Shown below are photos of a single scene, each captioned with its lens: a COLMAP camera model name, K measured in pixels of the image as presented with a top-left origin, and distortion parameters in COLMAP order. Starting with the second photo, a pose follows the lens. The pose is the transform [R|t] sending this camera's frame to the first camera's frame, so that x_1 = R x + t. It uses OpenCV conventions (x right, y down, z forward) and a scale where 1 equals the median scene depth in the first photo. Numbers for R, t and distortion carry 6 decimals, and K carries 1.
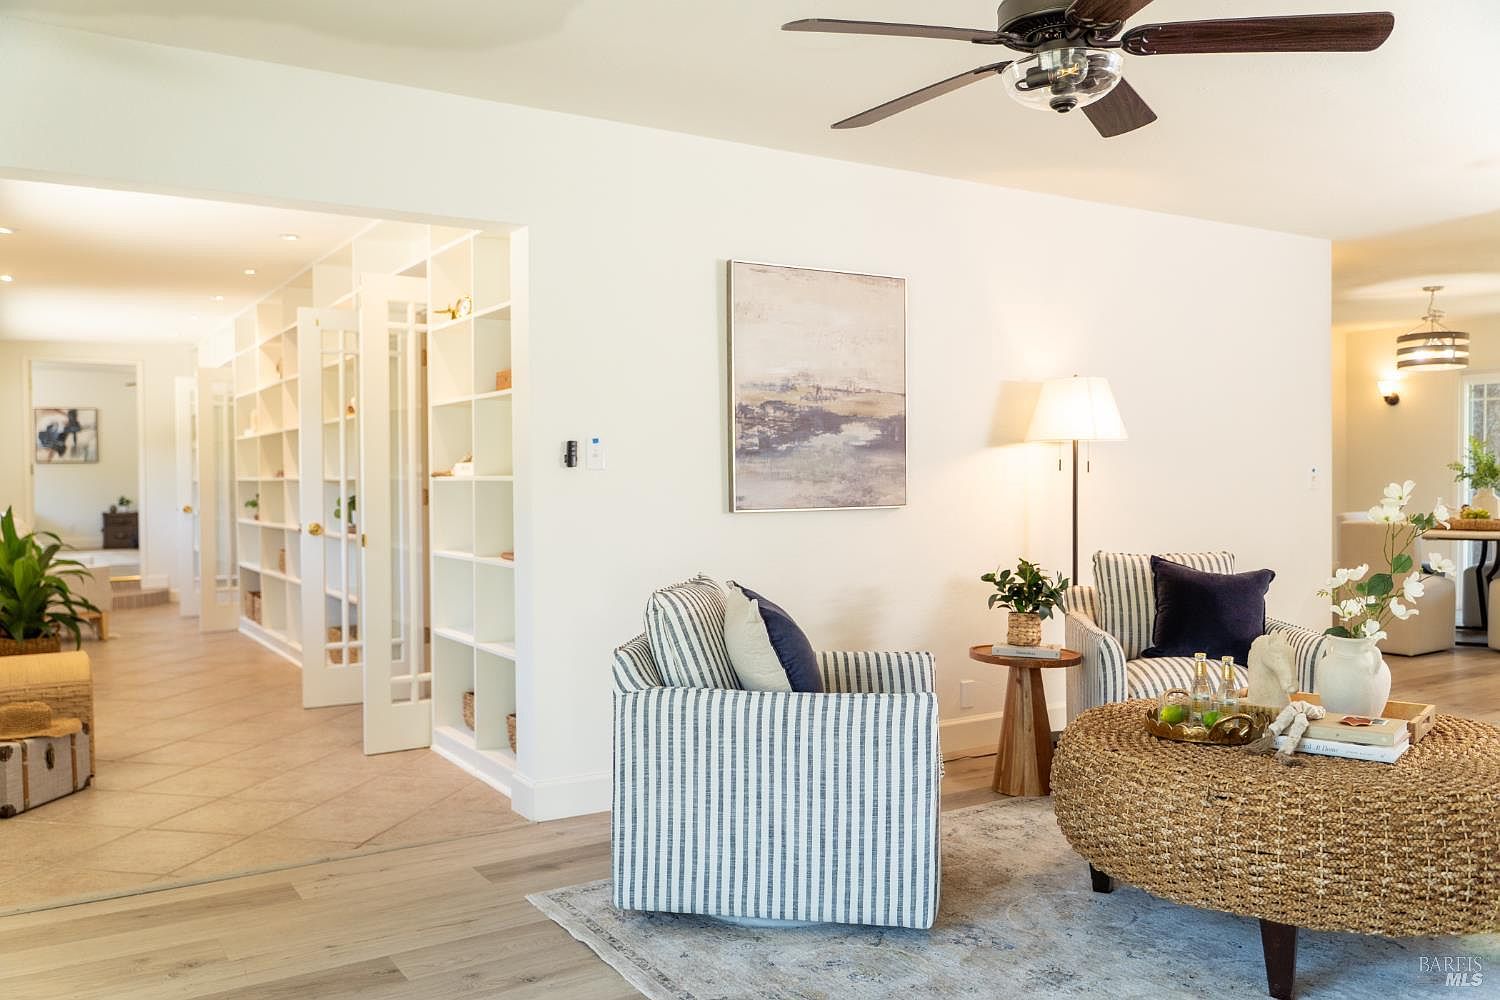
lens RADIAL K [[1202.8, 0, 750.0], [0, 1202.8, 500.0], [0, 0, 1]] dist [0.005440, 0.005498]
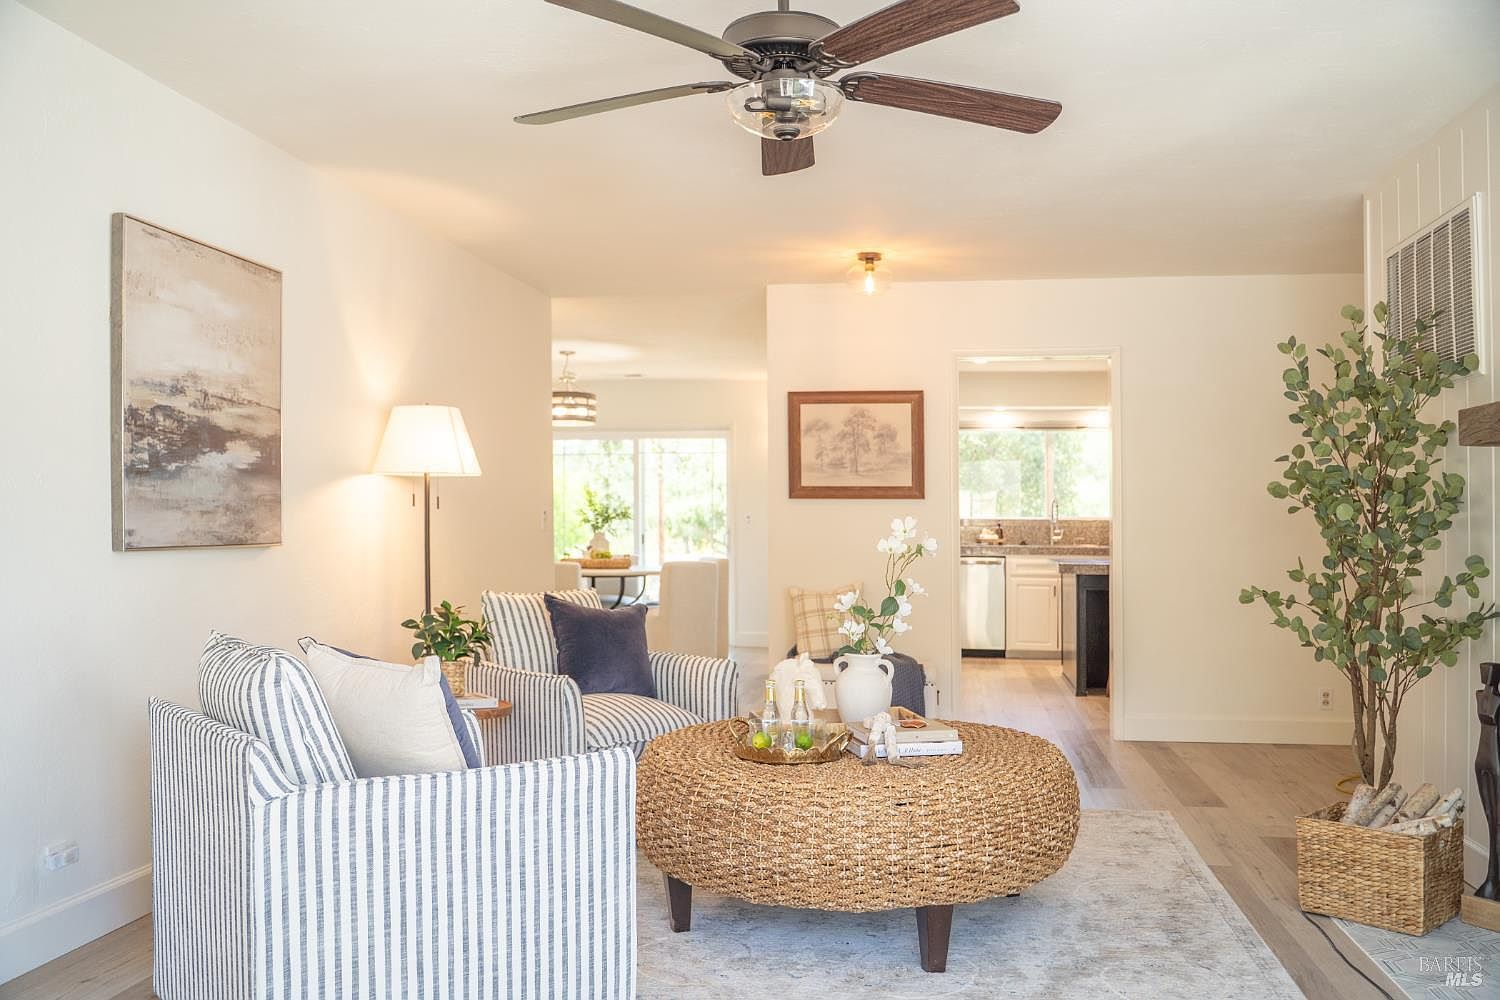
lens RADIAL K [[1237.8, 0, 749.6], [0, 1237.8, 519.9], [0, 0, 1]] dist [-0.080786, 0.008177]
pose [[0.660475, 0.013792, 0.750721, -0.464256], [0.003322, 0.999768, -0.021291, 0.011661], [-0.750840, 0.016556, 0.660276, 0.315710]]
